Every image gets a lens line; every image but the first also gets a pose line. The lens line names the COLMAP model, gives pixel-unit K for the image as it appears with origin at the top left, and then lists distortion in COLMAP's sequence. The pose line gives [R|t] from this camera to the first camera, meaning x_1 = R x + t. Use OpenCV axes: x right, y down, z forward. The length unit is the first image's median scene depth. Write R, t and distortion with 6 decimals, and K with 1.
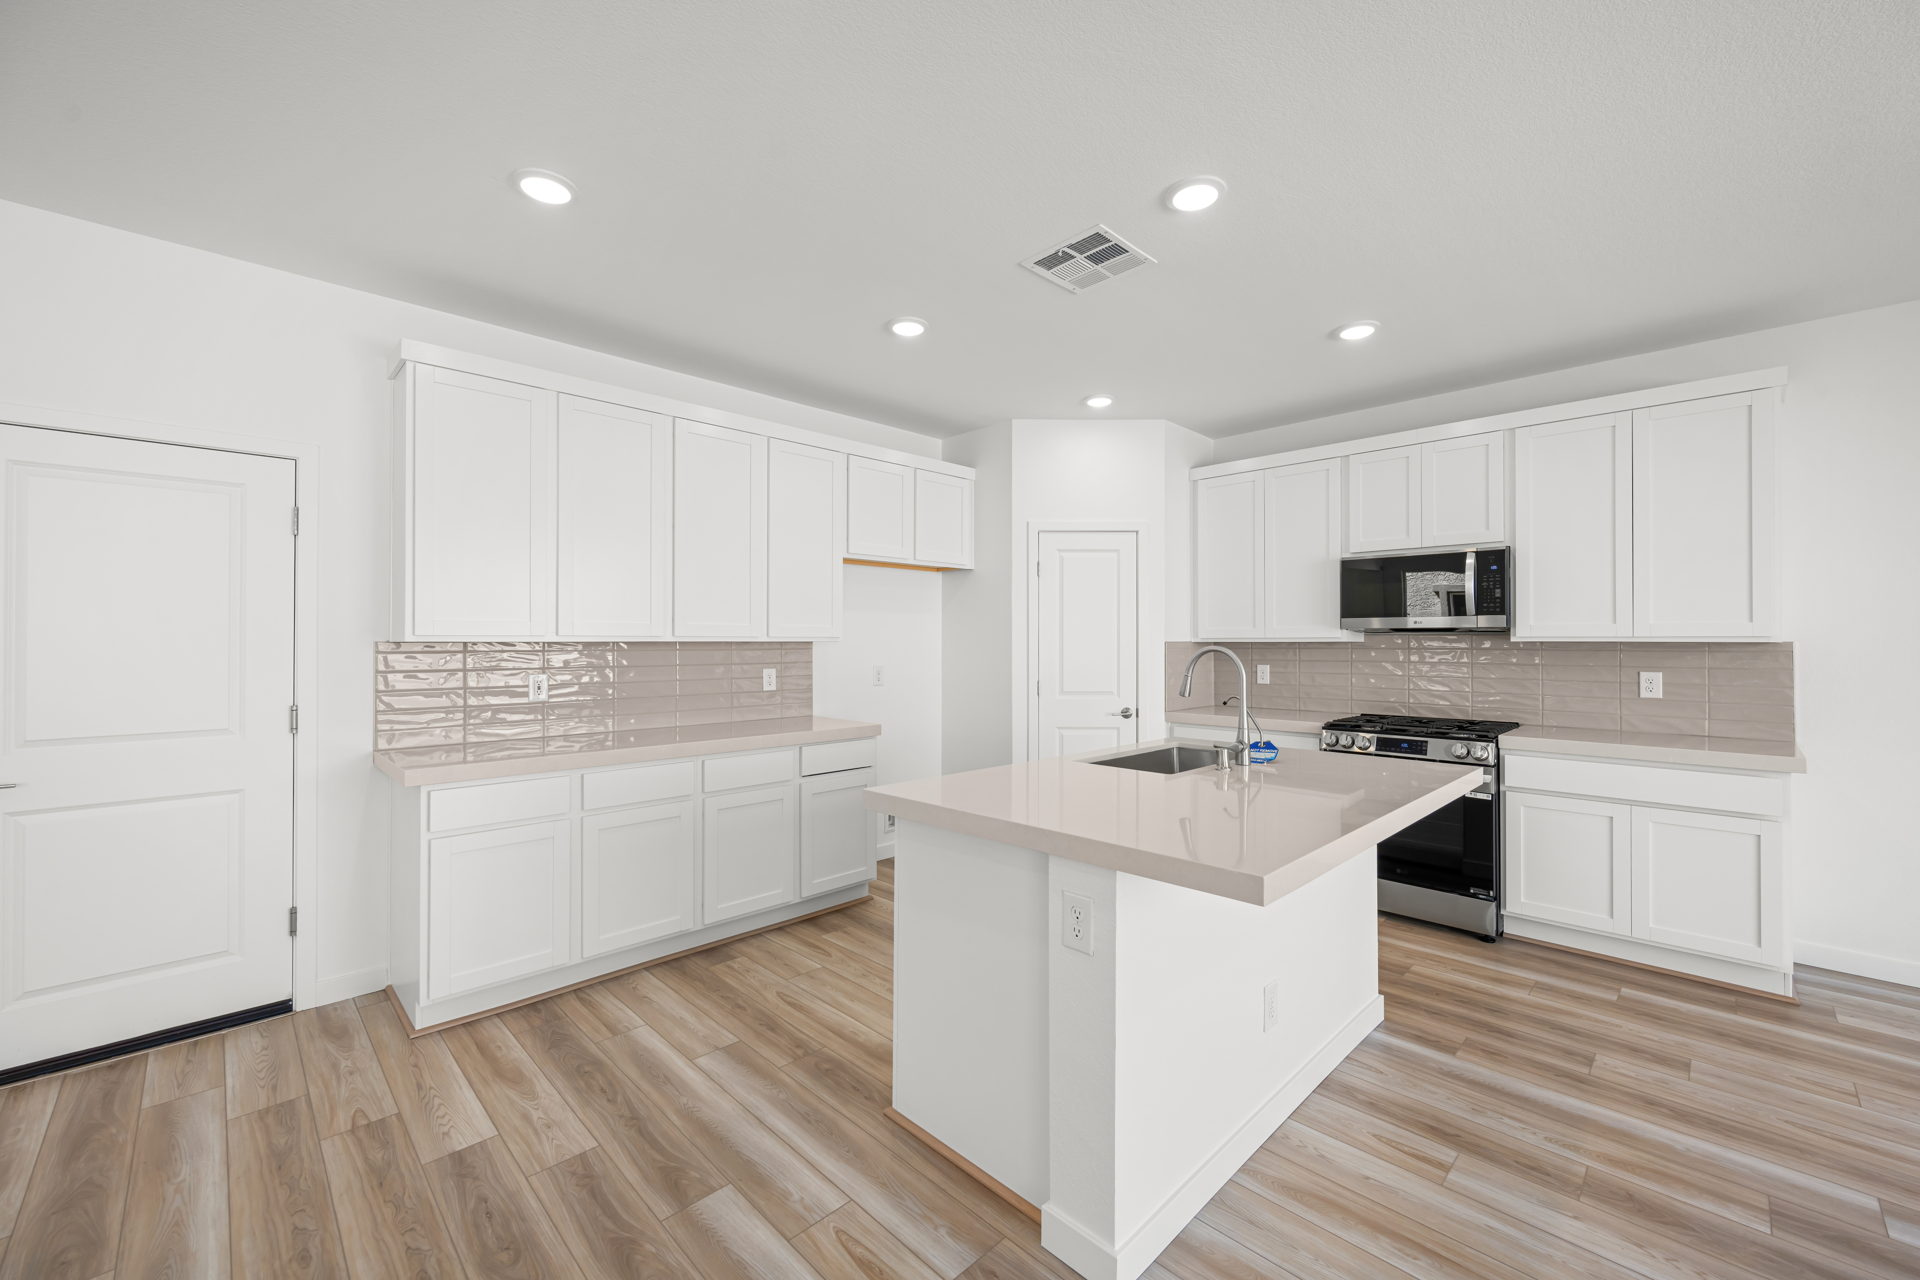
lens RADIAL K [[761.9, 0, 962.3], [0, 761.9, 636.0], [0, 0, 1]] dist [-0.000961, -0.000298]
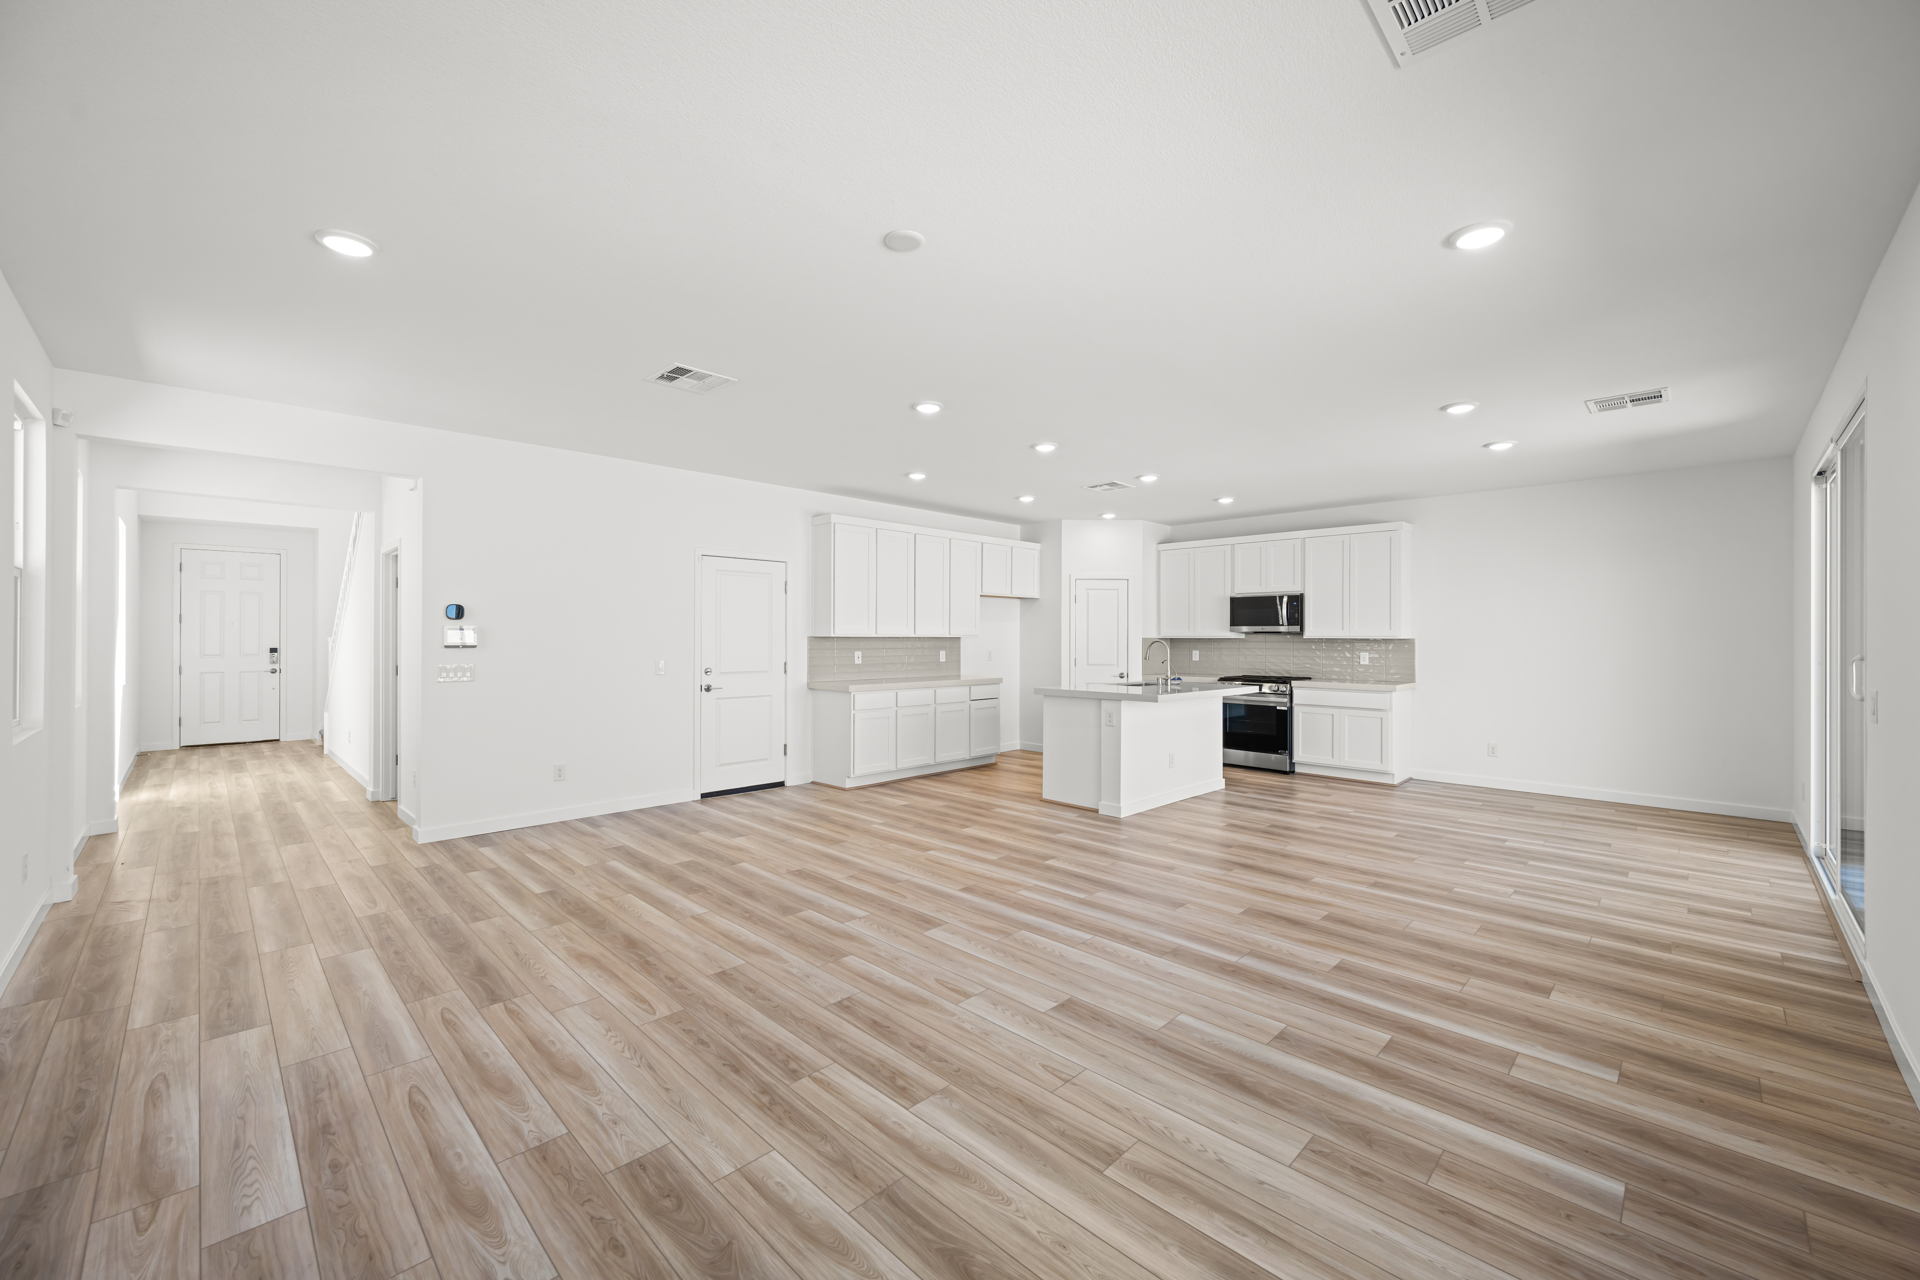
lens RADIAL K [[756.2, 0, 958.1], [0, 756.2, 634.4], [0, 0, 1]] dist [-0.000739, -0.000331]
pose [[0.999991, 0.003174, 0.002919, -0.269109], [-0.003180, 0.999993, 0.001757, -0.004348], [-0.002913, -0.001766, 0.999994, -1.193993]]
